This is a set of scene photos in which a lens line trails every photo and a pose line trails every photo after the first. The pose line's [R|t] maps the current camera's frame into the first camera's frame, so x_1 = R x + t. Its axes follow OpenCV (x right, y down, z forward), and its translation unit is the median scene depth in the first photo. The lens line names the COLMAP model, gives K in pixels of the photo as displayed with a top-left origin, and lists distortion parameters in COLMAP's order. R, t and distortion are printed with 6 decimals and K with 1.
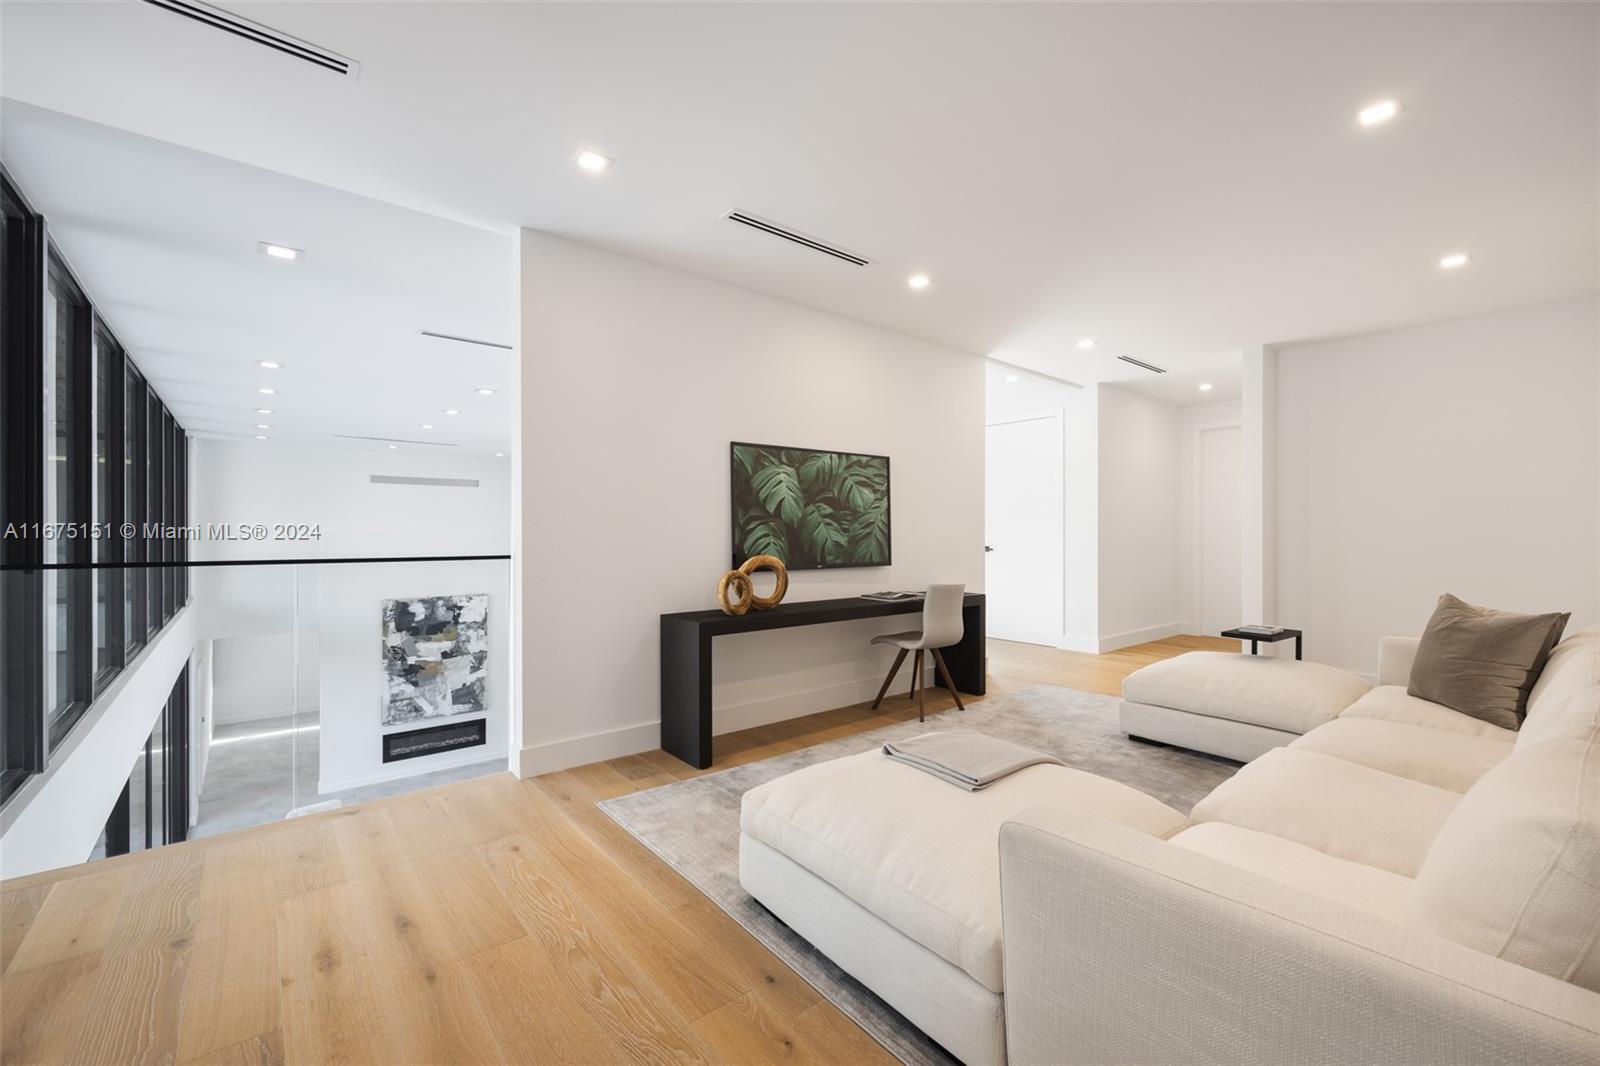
lens RADIAL K [[655.1, 0, 801.3], [0, 655.1, 536.0], [0, 0, 1]] dist [-0.002355, -0.000553]
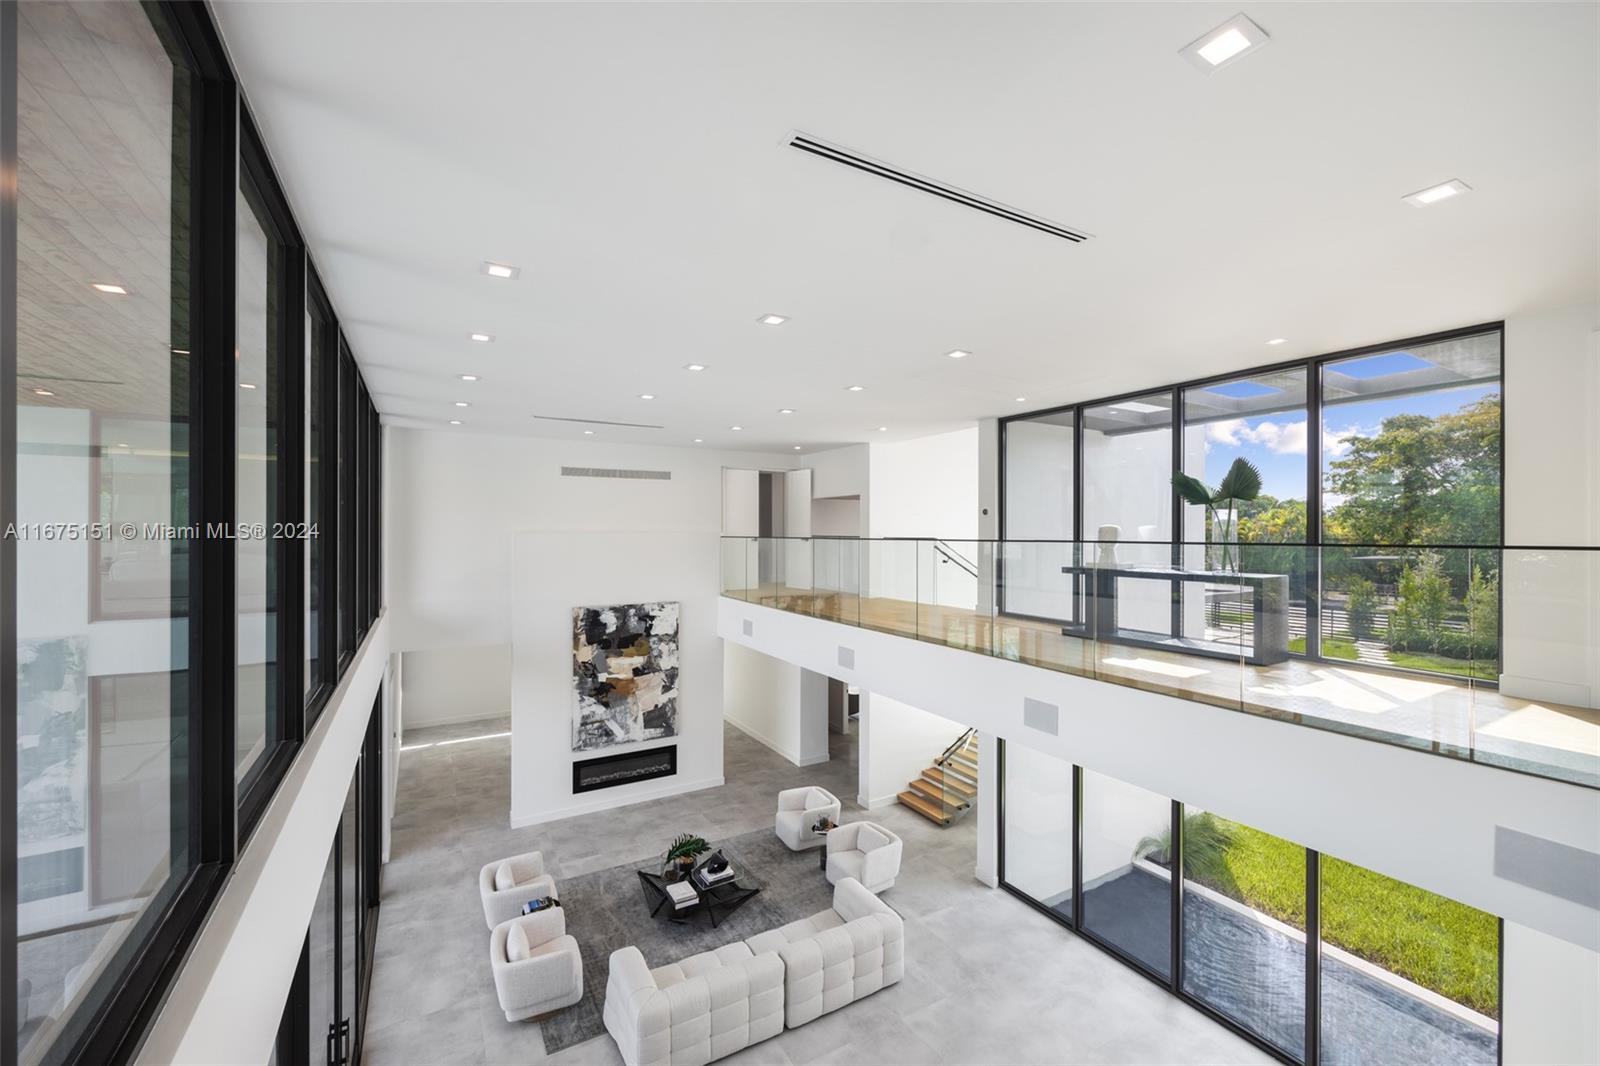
lens RADIAL K [[655.1, 0, 798.1], [0, 655.1, 528.3], [0, 0, 1]] dist [-0.002355, -0.000553]
pose [[0.983420, -0.004298, -0.181293, -0.176874], [0.002724, 0.999956, -0.008930, -0.001332], [0.181323, 0.008288, 0.983389, 0.182440]]
